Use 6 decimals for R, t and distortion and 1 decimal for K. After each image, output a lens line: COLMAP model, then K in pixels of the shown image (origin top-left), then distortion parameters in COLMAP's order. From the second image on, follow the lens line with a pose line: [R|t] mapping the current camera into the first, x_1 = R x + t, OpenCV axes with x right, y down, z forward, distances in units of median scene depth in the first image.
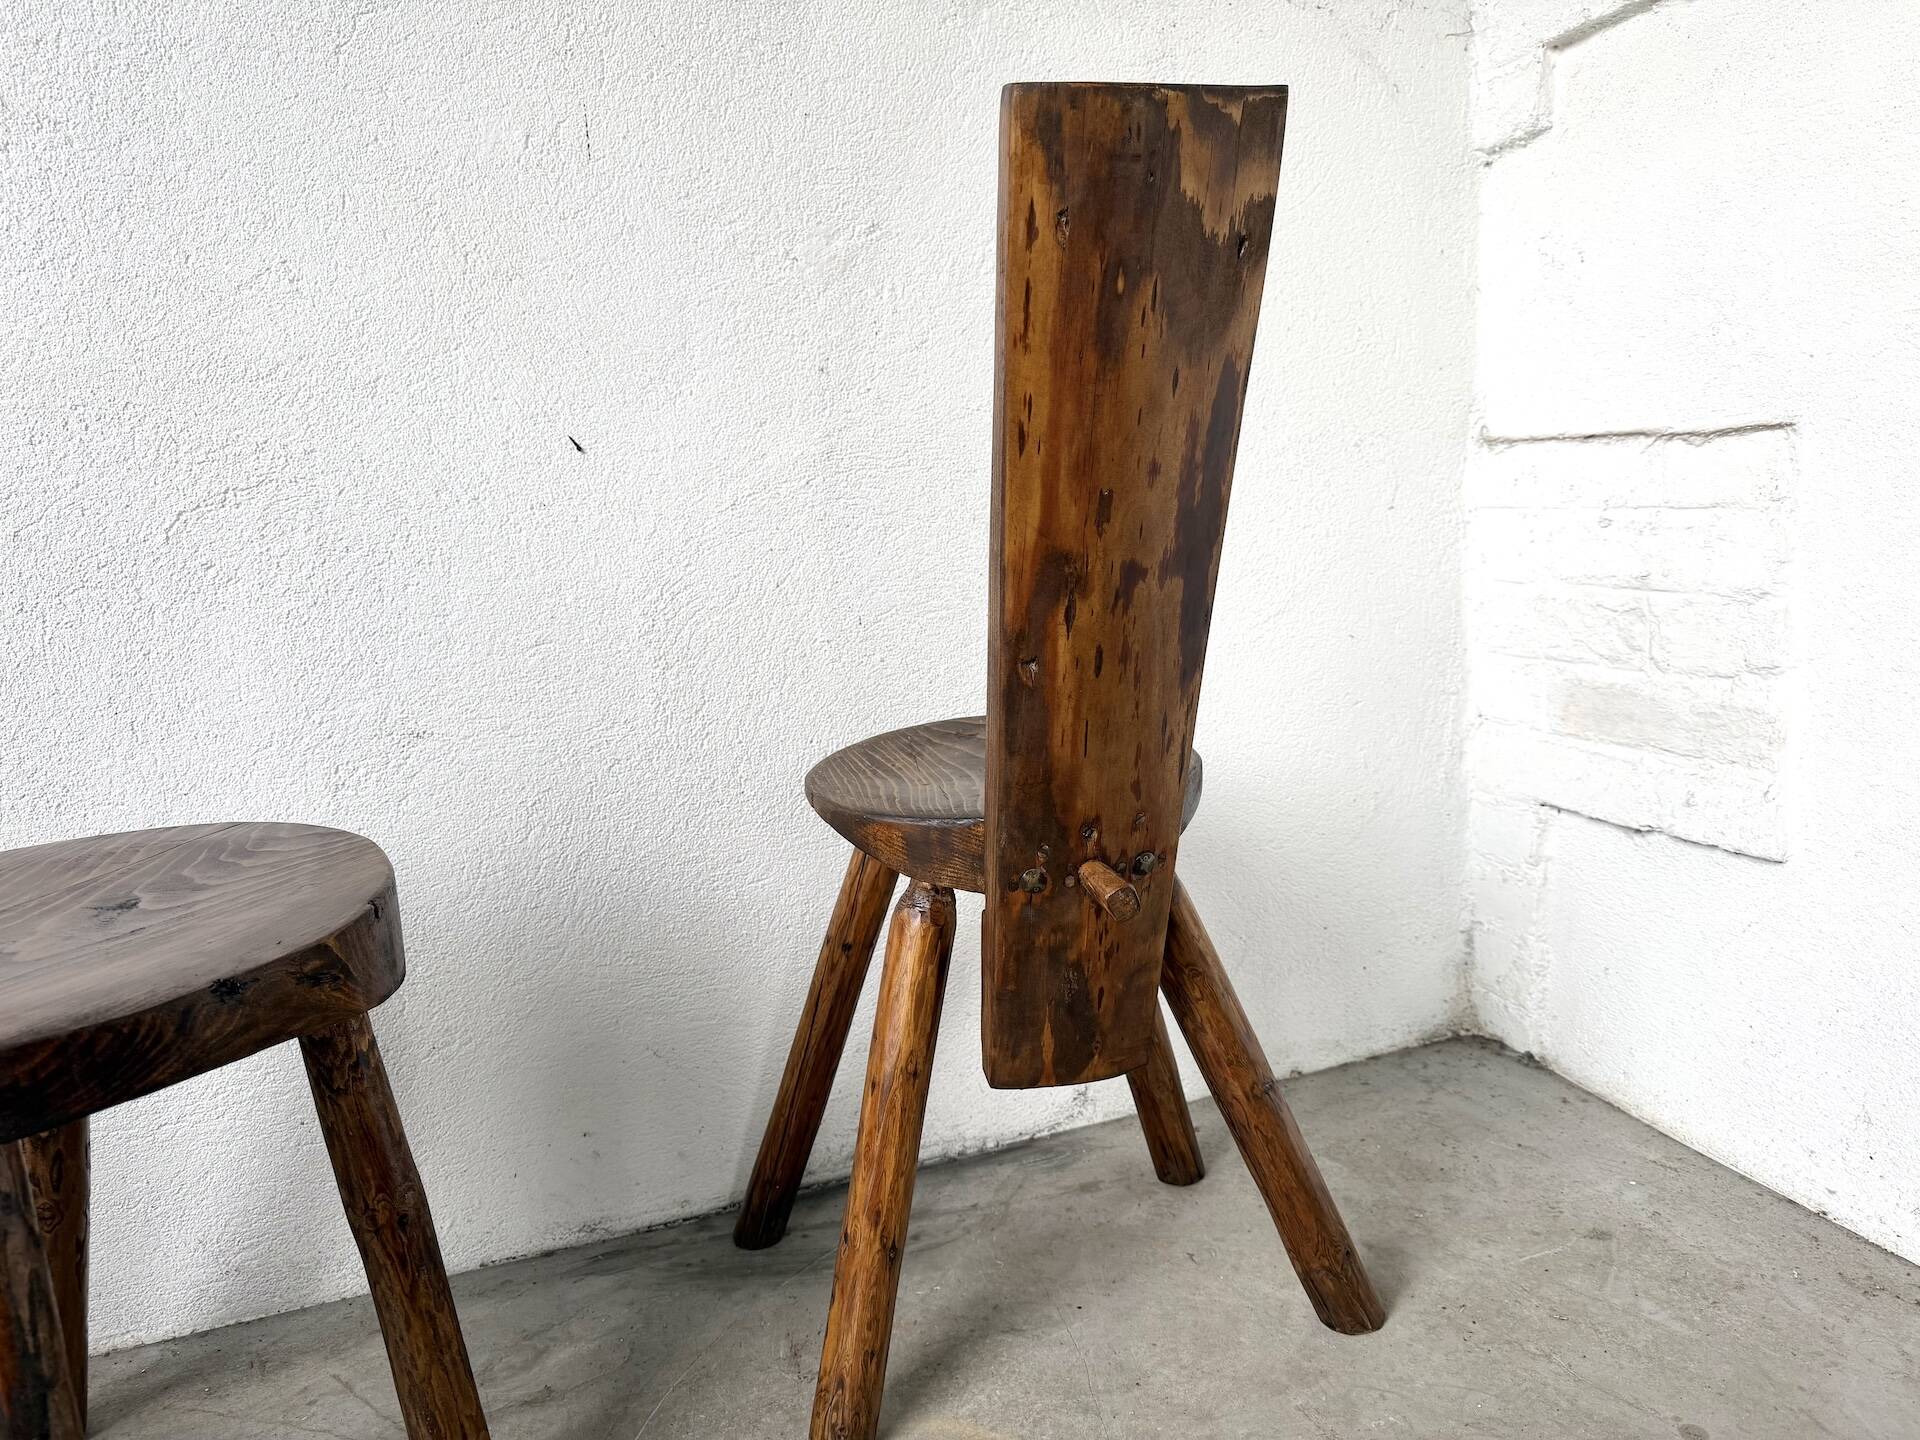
lens RADIAL K [[1368.2, 0, 955.6], [0, 1368.2, 718.9], [0, 0, 1]] dist [0.008007, -0.014926]
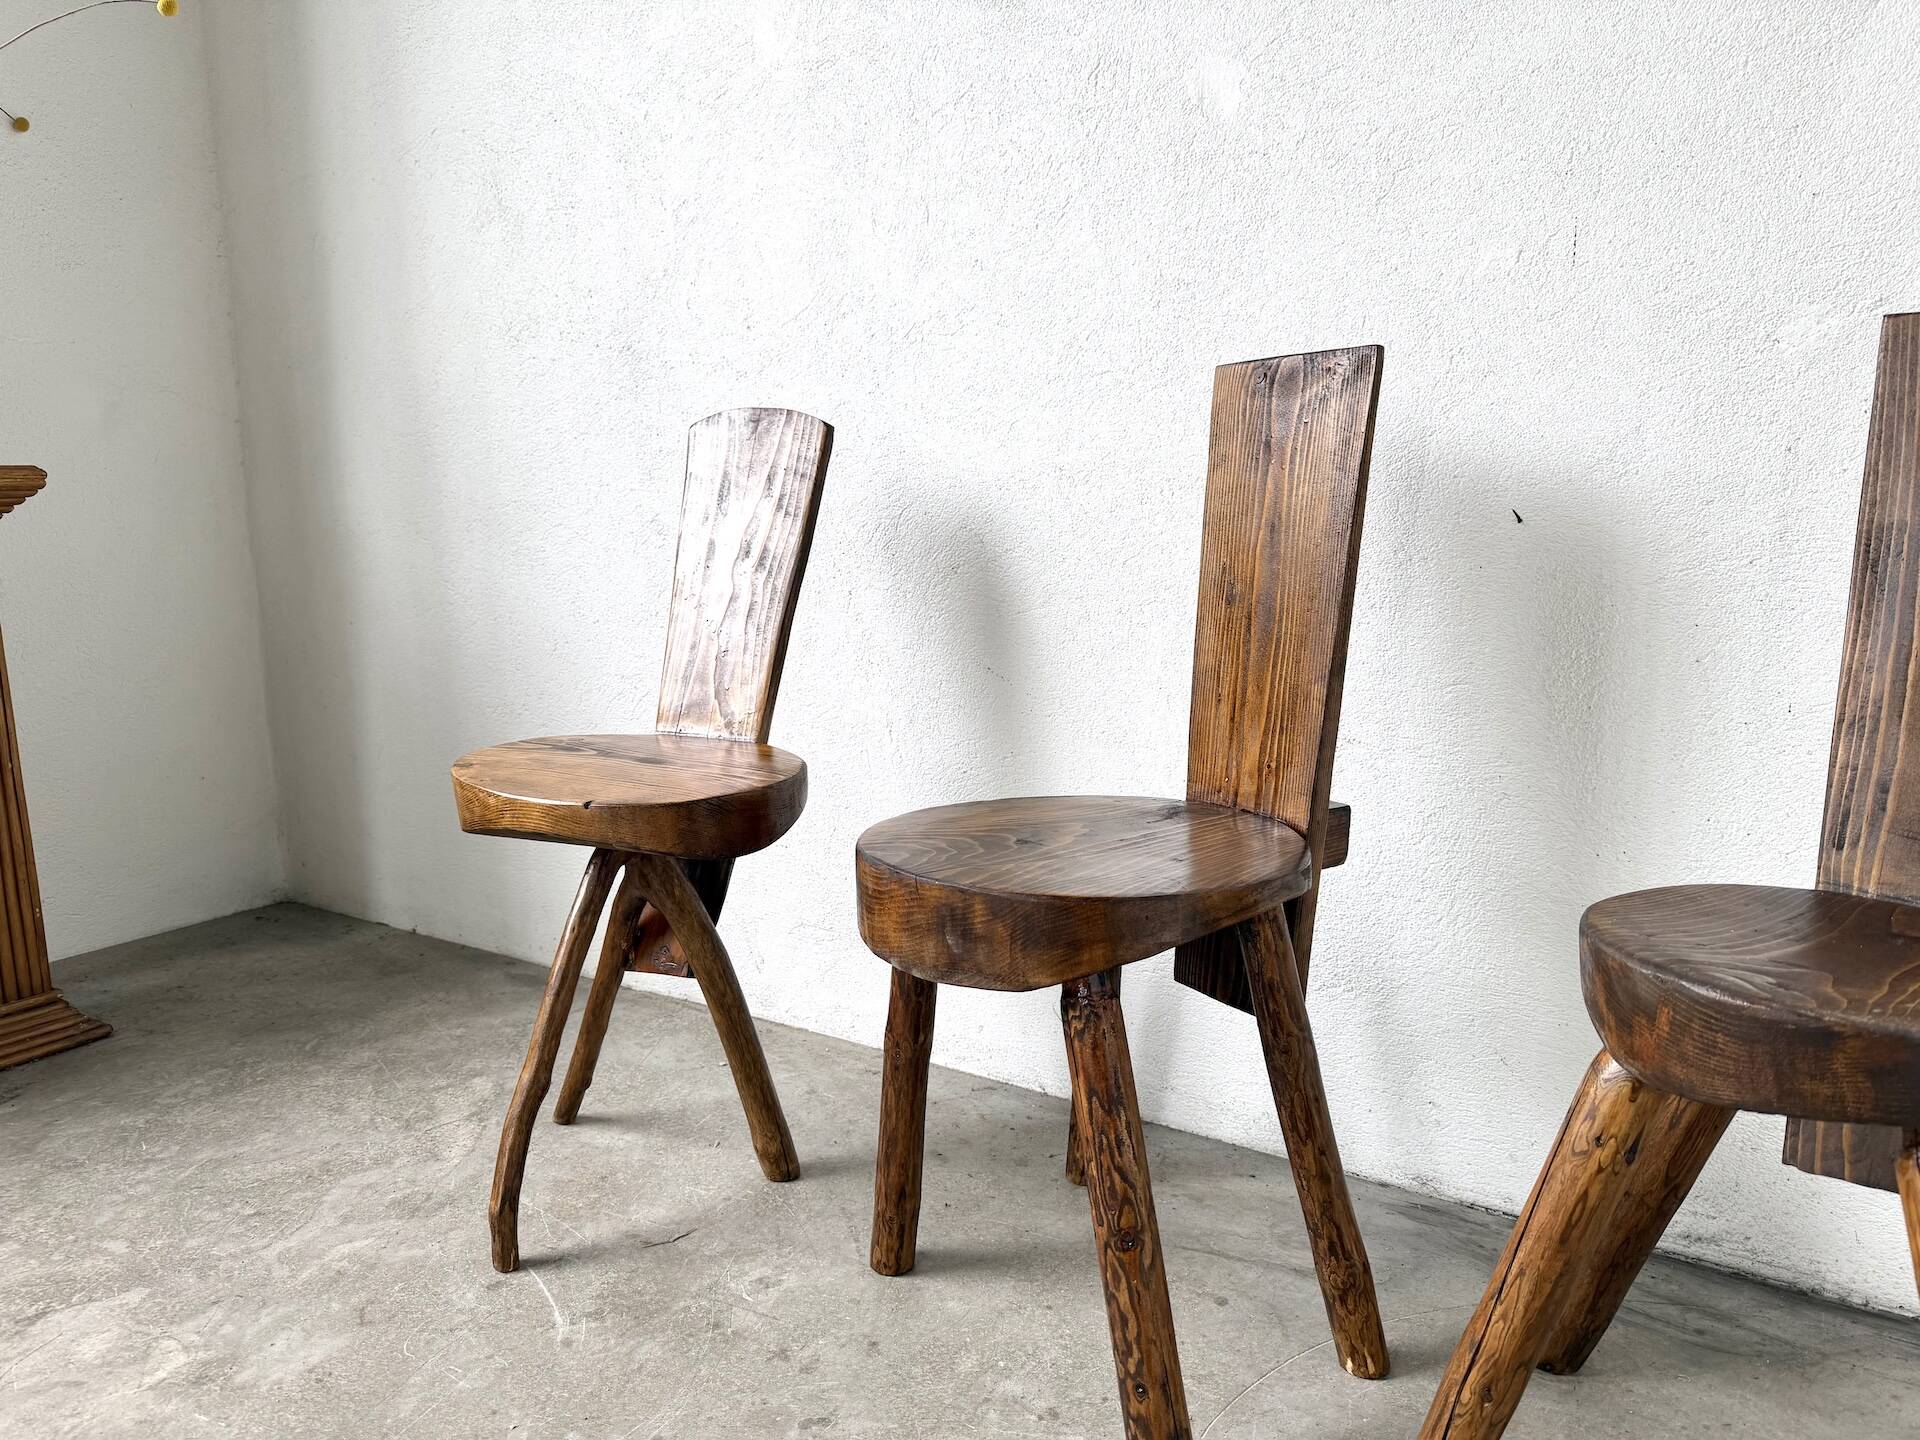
lens RADIAL K [[1358.9, 0, 946.5], [0, 1358.9, 725.8], [0, 0, 1]] dist [0.020953, -0.031374]
pose [[0.607420, 0.181775, -0.773304, 0.358569], [-0.157242, 0.981719, 0.107254, -0.080411], [0.778663, 0.056448, 0.624898, -0.074376]]
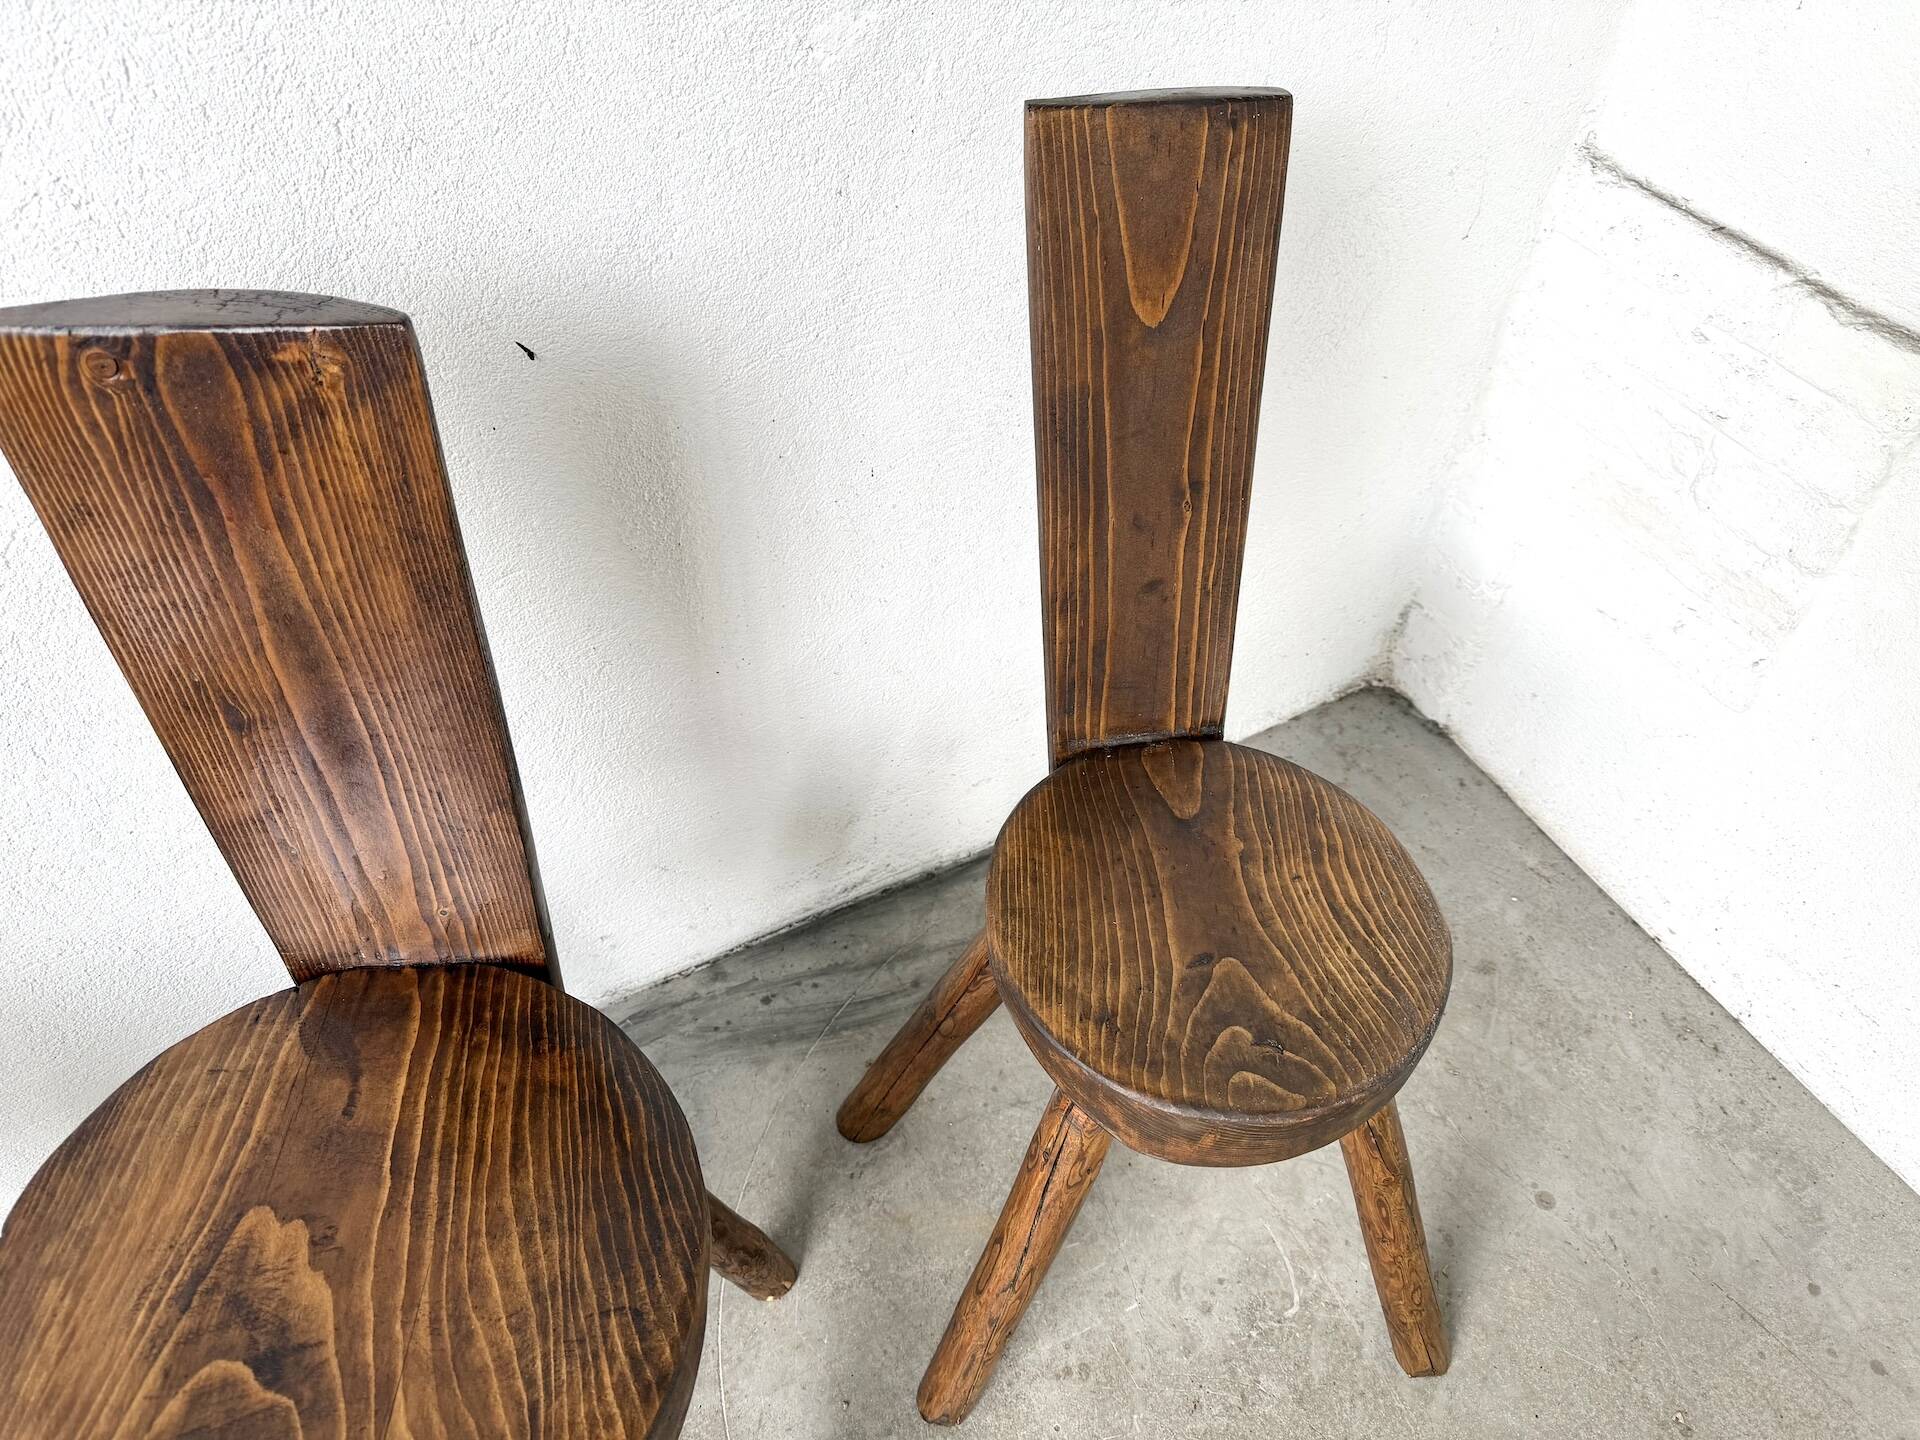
lens RADIAL K [[1361.0, 0, 966.5], [0, 1361.0, 708.8], [0, 0, 1]] dist [0.016335, -0.027396]
pose [[0.984027, -0.047602, 0.171536, -0.187586], [-0.063793, 0.805298, 0.589428, -0.517183], [-0.166195, -0.590956, 0.789398, 0.274139]]
